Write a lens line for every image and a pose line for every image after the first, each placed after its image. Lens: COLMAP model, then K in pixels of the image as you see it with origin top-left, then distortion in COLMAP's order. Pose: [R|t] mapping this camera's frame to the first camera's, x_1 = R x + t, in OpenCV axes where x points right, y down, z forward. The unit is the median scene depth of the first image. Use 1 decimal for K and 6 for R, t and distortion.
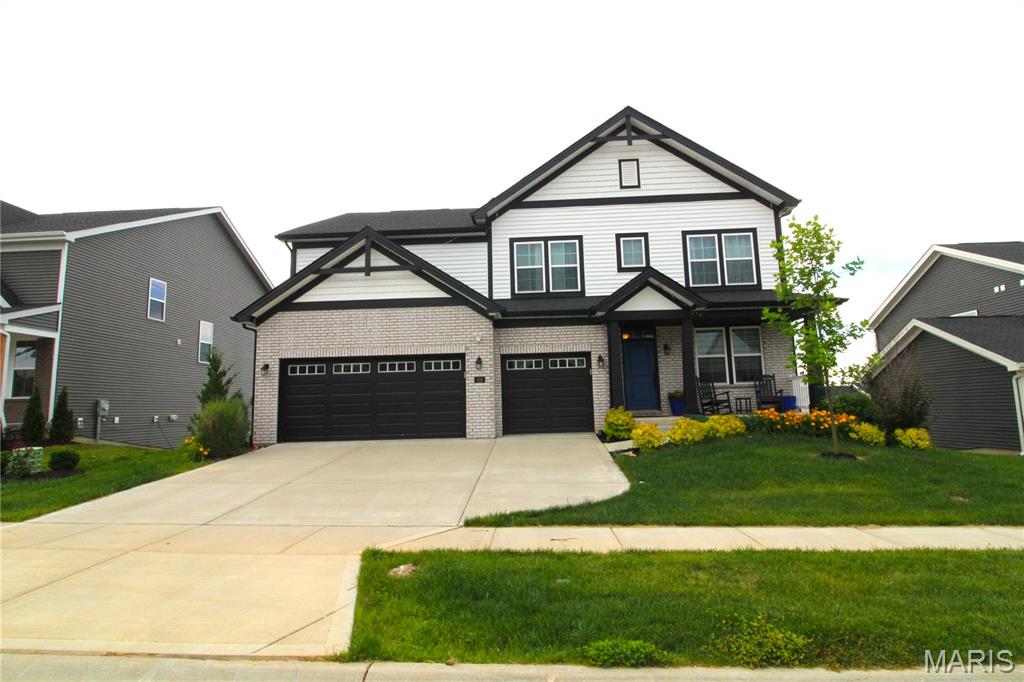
lens RADIAL K [[517.0, 0, 512.0], [0, 517.0, 341.0], [0, 0, 1]] dist [-0.007222, -0.000991]
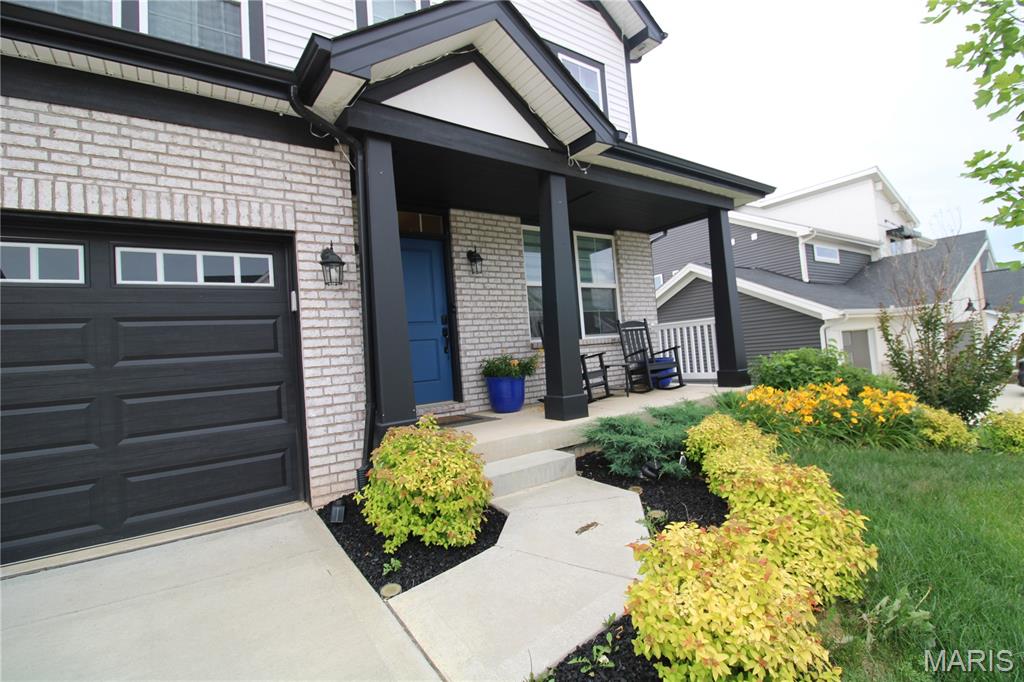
lens RADIAL K [[482.3, 0, 529.2], [0, 482.3, 338.5], [0, 0, 1]] dist [-0.001064, -0.013213]
pose [[0.774809, -0.012461, 0.632073, 0.079936], [-0.022839, 0.998601, 0.047683, 0.063460], [-0.631783, -0.051382, 0.773441, 0.685249]]
